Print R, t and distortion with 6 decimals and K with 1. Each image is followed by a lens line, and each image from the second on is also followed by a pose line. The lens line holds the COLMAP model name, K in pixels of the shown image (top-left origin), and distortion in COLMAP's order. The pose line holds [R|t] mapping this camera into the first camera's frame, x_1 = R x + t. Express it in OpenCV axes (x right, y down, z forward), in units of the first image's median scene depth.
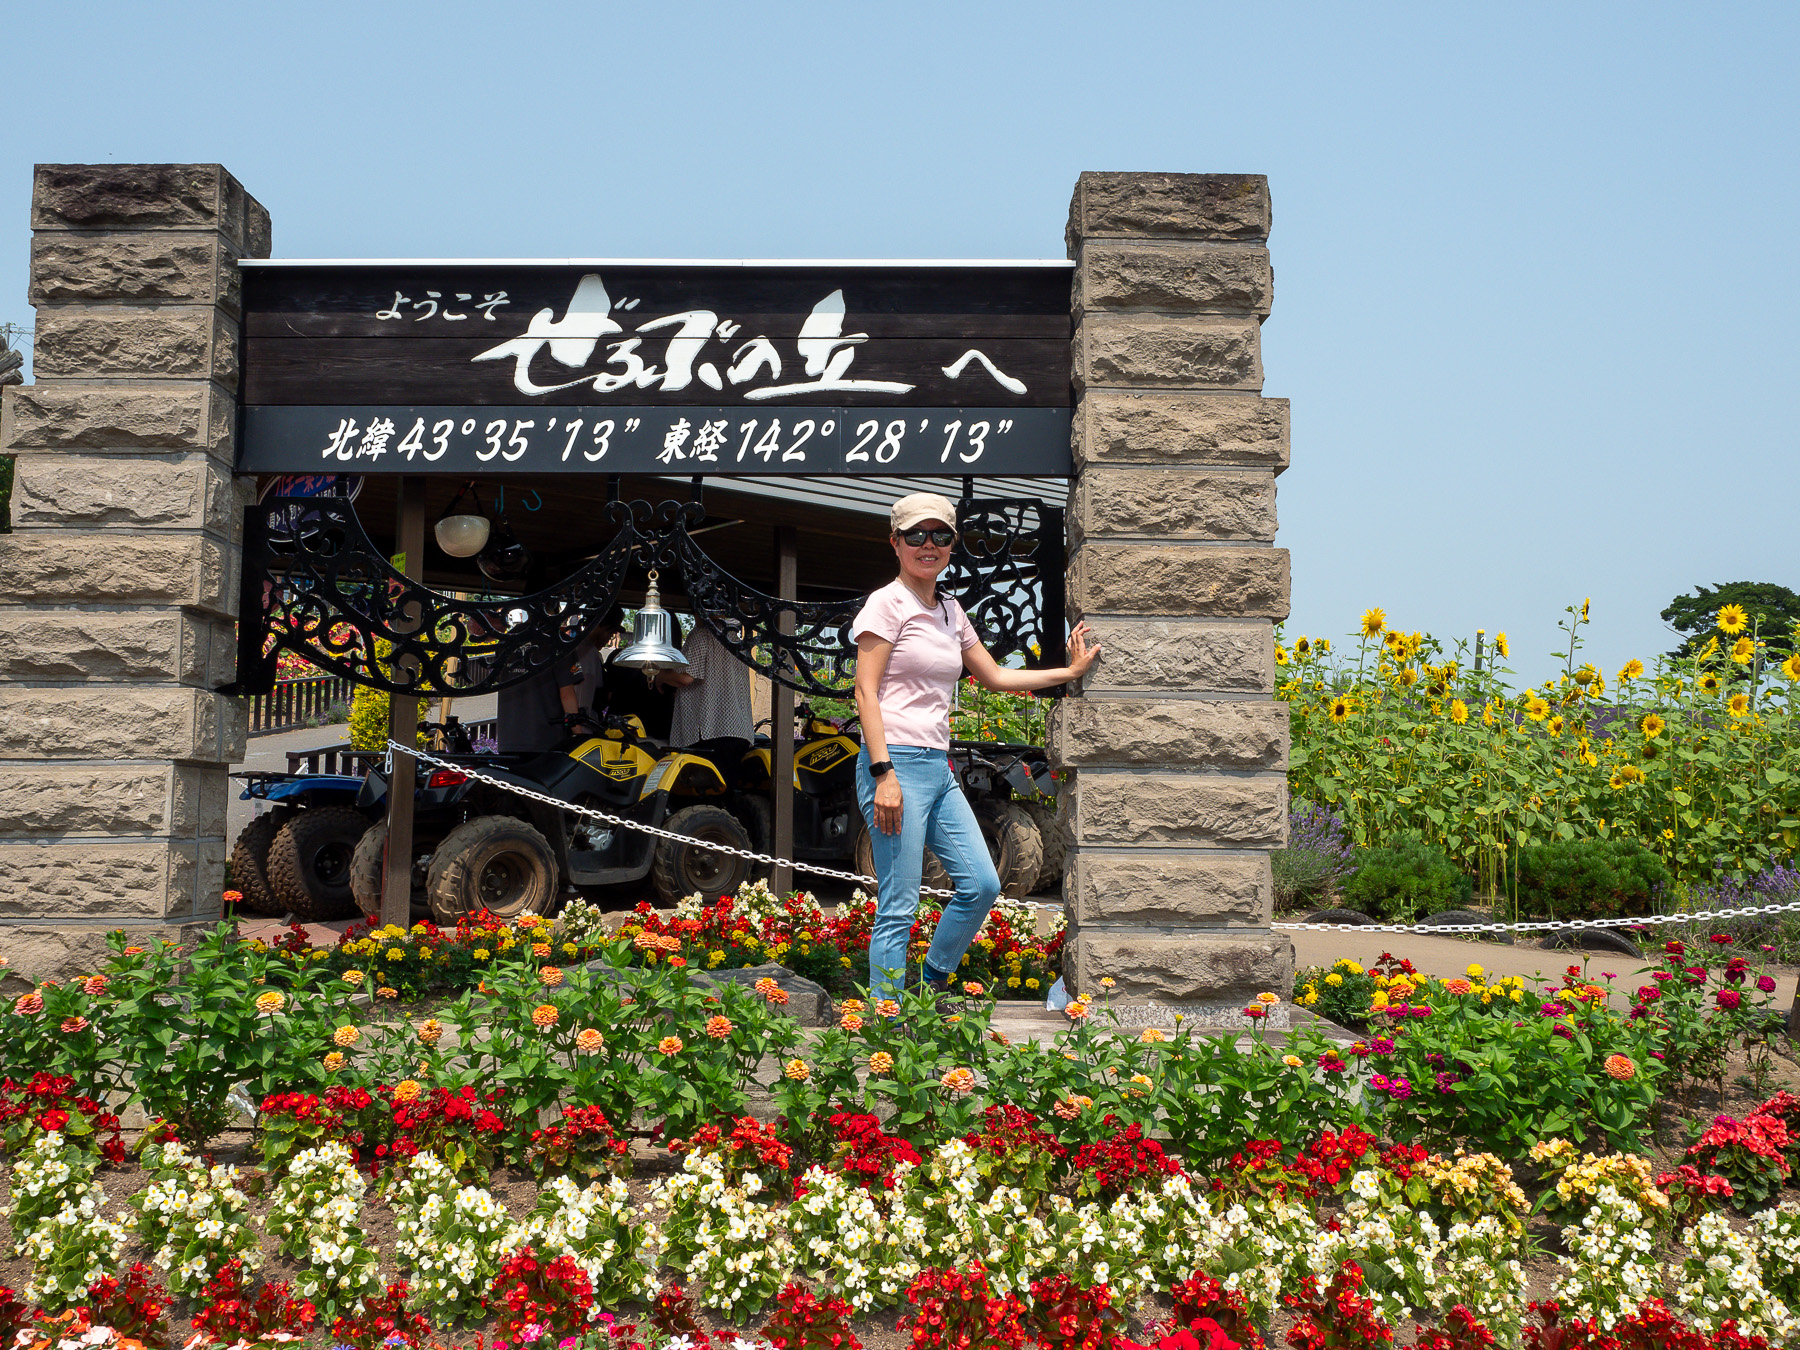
lens RADIAL K [[1599.0, 0, 898.2], [0, 1599.0, 682.0], [0, 0, 1]] dist [0.019329, 0.014677]
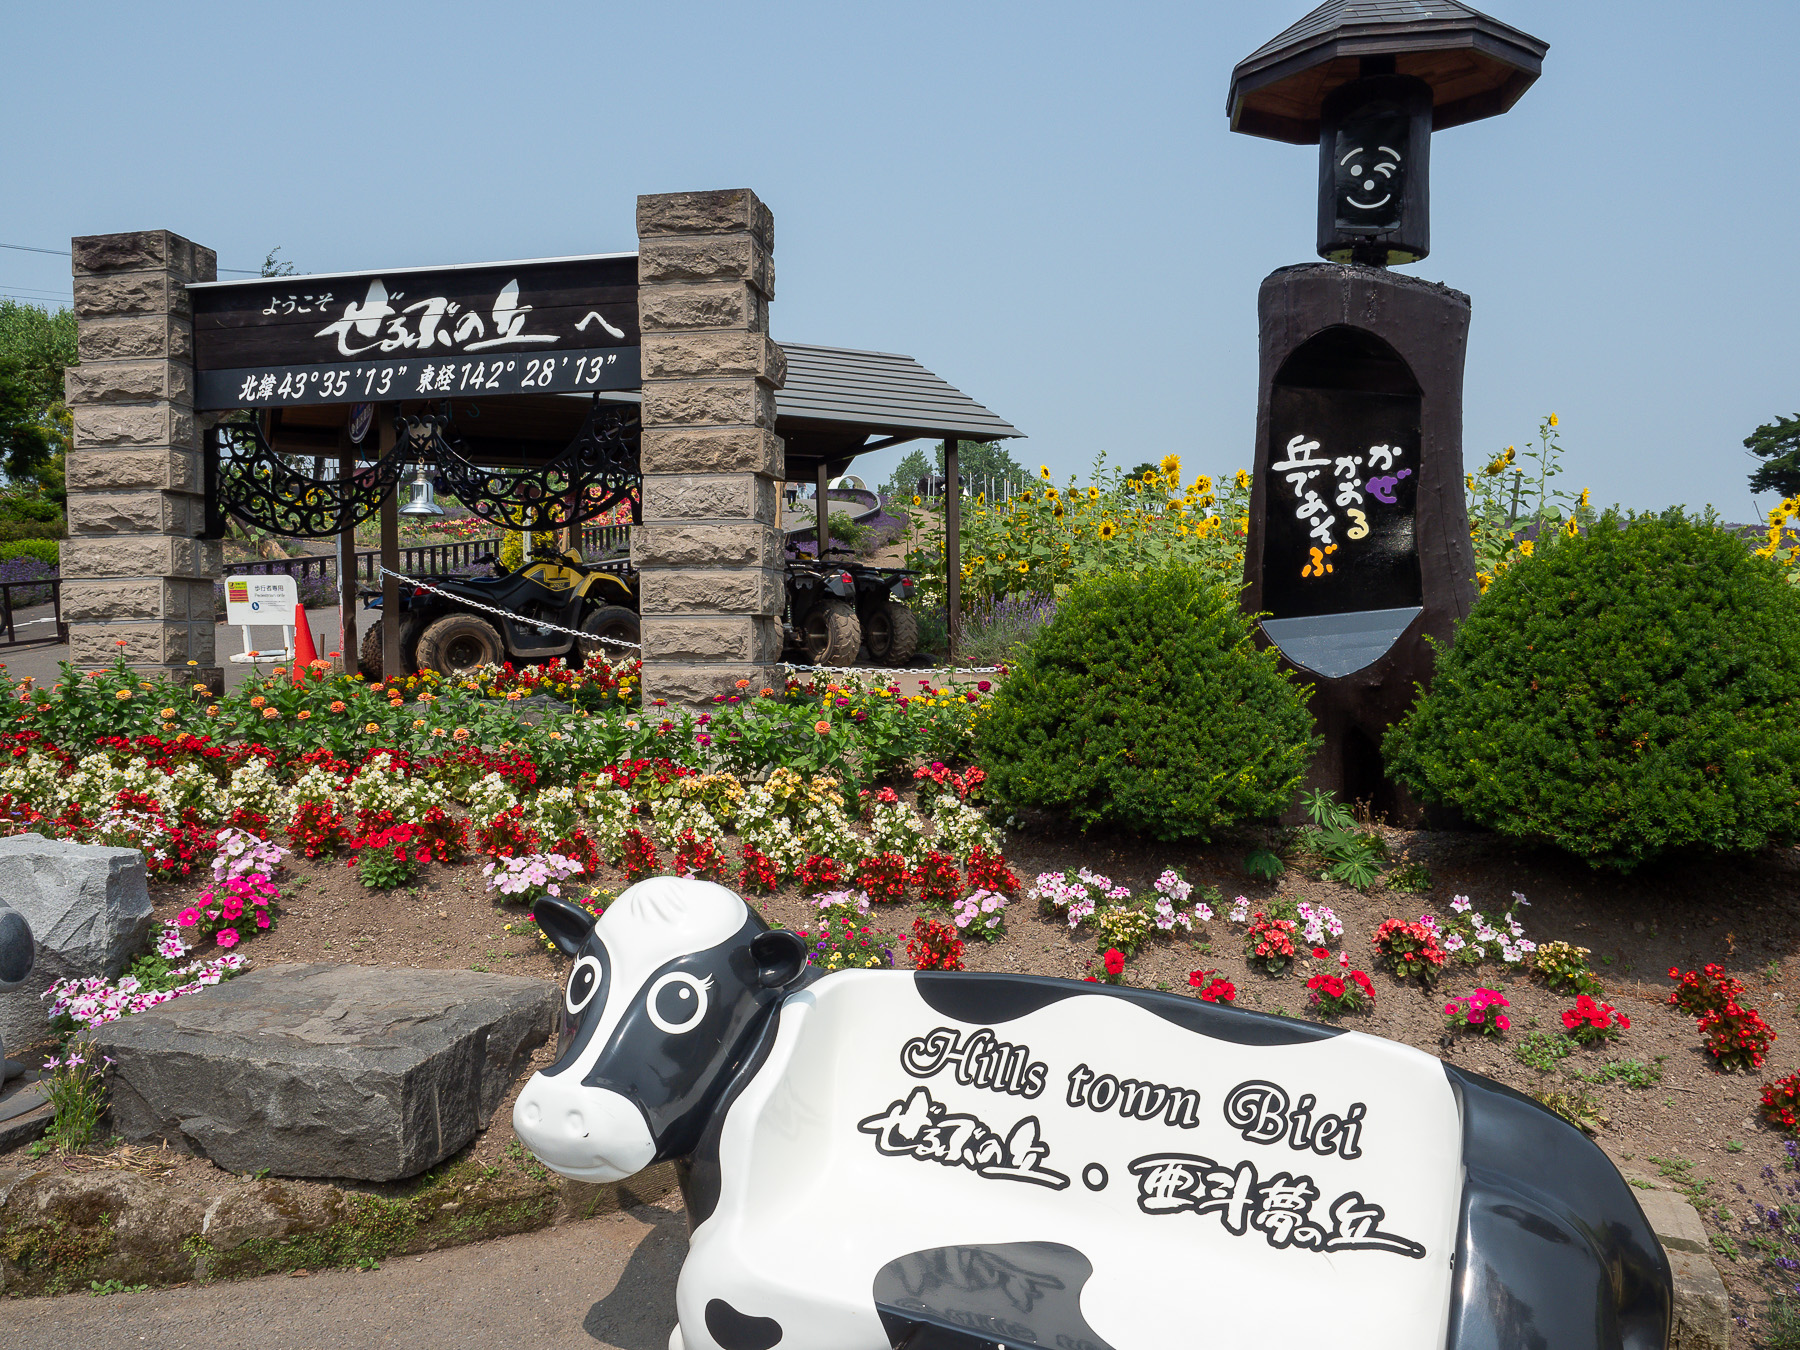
lens RADIAL K [[1262.8, 0, 901.2], [0, 1262.8, 663.8], [0, 0, 1]] dist [0.005792, 0.009378]
pose [[0.984036, -0.012915, -0.177502, 0.590677], [0.031864, 0.994033, 0.104320, 0.023310], [0.175096, -0.108310, 0.978576, -0.240007]]
